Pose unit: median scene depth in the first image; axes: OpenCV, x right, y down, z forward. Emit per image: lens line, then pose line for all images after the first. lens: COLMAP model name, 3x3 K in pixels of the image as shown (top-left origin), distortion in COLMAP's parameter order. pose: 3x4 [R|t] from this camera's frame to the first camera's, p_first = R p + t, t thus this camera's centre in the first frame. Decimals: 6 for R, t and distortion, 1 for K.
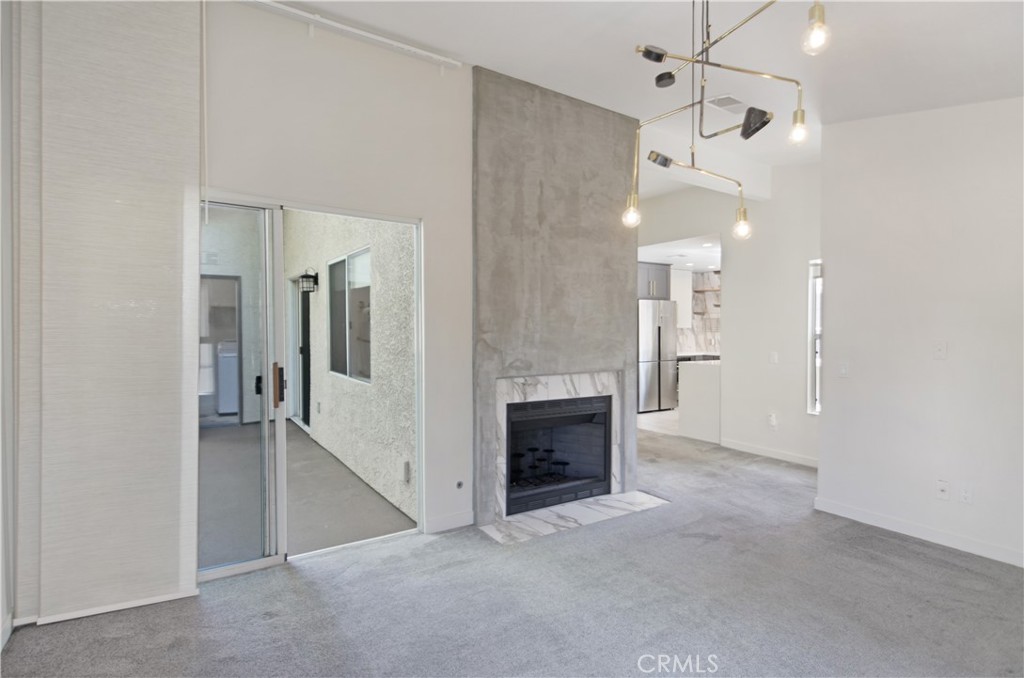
lens RADIAL K [[508.6, 0, 512.0], [0, 508.6, 339.0], [0, 0, 1]] dist [-0.000708, -0.000115]
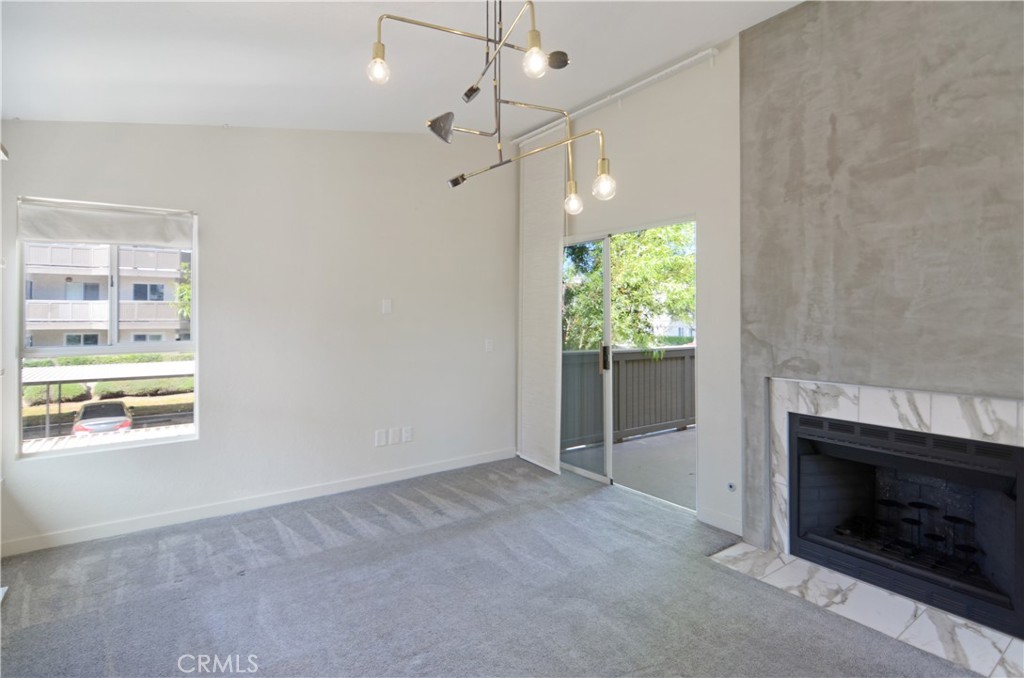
lens RADIAL K [[525.0, 0, 533.1], [0, 525.0, 311.8], [0, 0, 1]] dist [-0.019542, -0.000827]
pose [[0.060145, -0.017207, -0.998041, 0.774600], [-0.018650, 0.999658, -0.018359, -0.007647], [0.998015, 0.019717, 0.059804, 0.536900]]
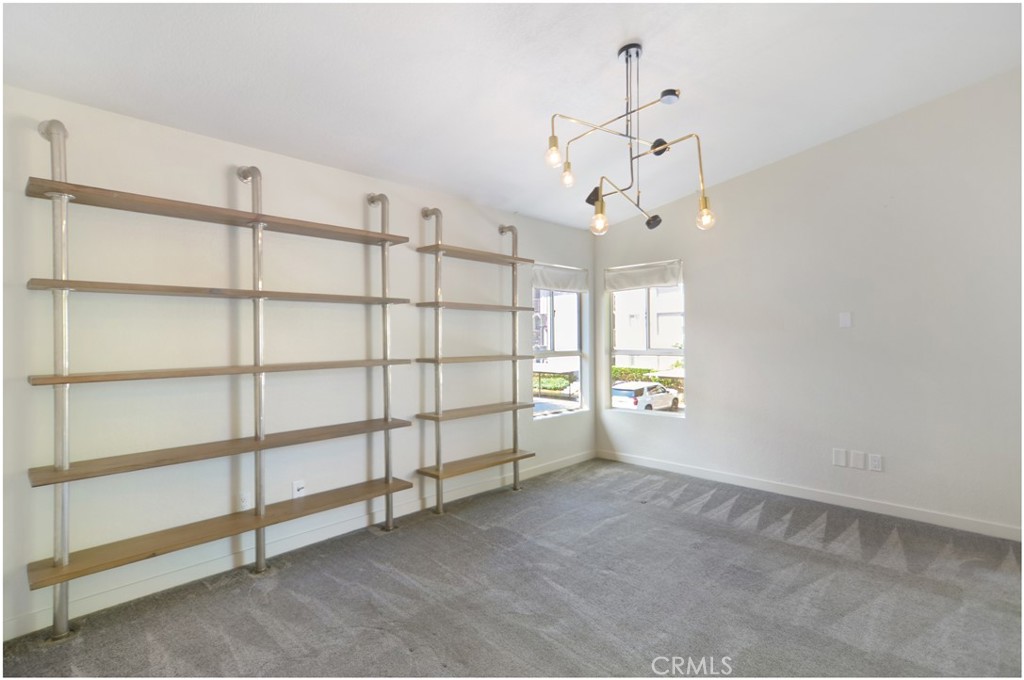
lens RADIAL K [[512.0, 0, 492.9], [0, 512.0, 333.9], [0, 0, 1]] dist [-0.012558, -0.000766]
pose [[-0.987800, -0.000917, -0.155726, 0.522261], [-0.003172, 0.999894, 0.014233, -0.018032], [0.155697, 0.014553, -0.987698, 1.147894]]
